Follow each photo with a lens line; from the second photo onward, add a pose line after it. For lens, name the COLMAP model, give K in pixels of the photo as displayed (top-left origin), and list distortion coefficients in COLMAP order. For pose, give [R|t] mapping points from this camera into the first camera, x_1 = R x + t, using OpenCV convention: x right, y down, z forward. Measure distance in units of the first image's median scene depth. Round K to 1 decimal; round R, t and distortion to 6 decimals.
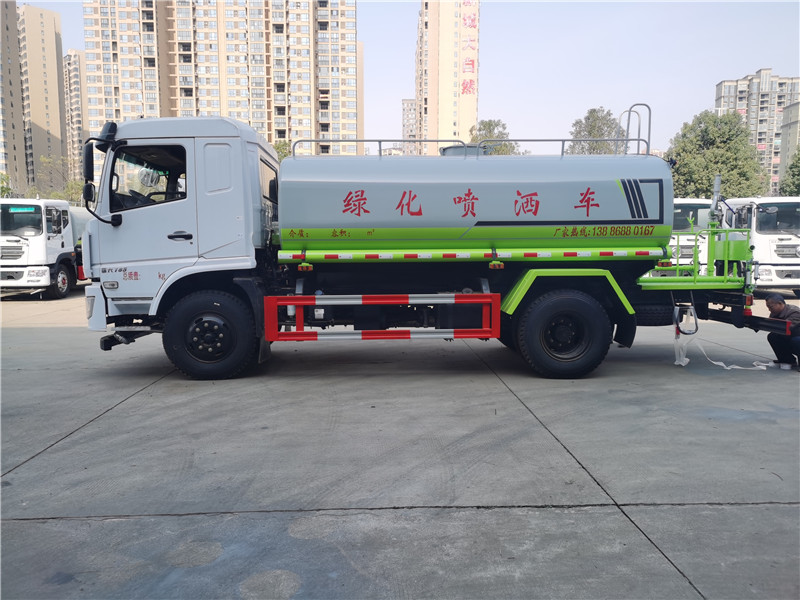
lens RADIAL K [[618.4, 0, 400.0], [0, 618.4, 300.0], [0, 0, 1]] dist [0.047060, -0.011372]
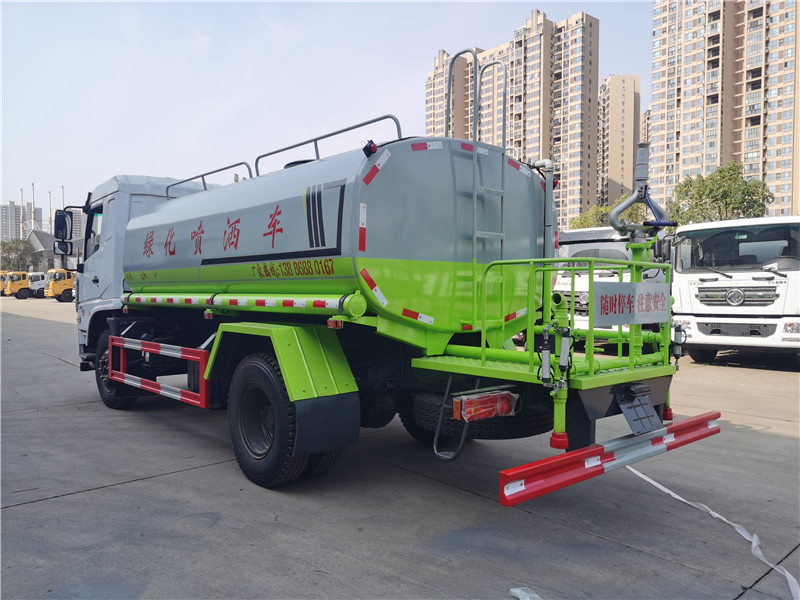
lens RADIAL K [[618.4, 0, 400.0], [0, 618.4, 300.0], [0, 0, 1]] dist [0.047060, -0.011372]
pose [[0.644164, 0.019424, -0.764640, 0.080819], [-0.069991, 0.996980, -0.033637, -0.005737], [0.761678, 0.075186, 0.643579, 0.059955]]
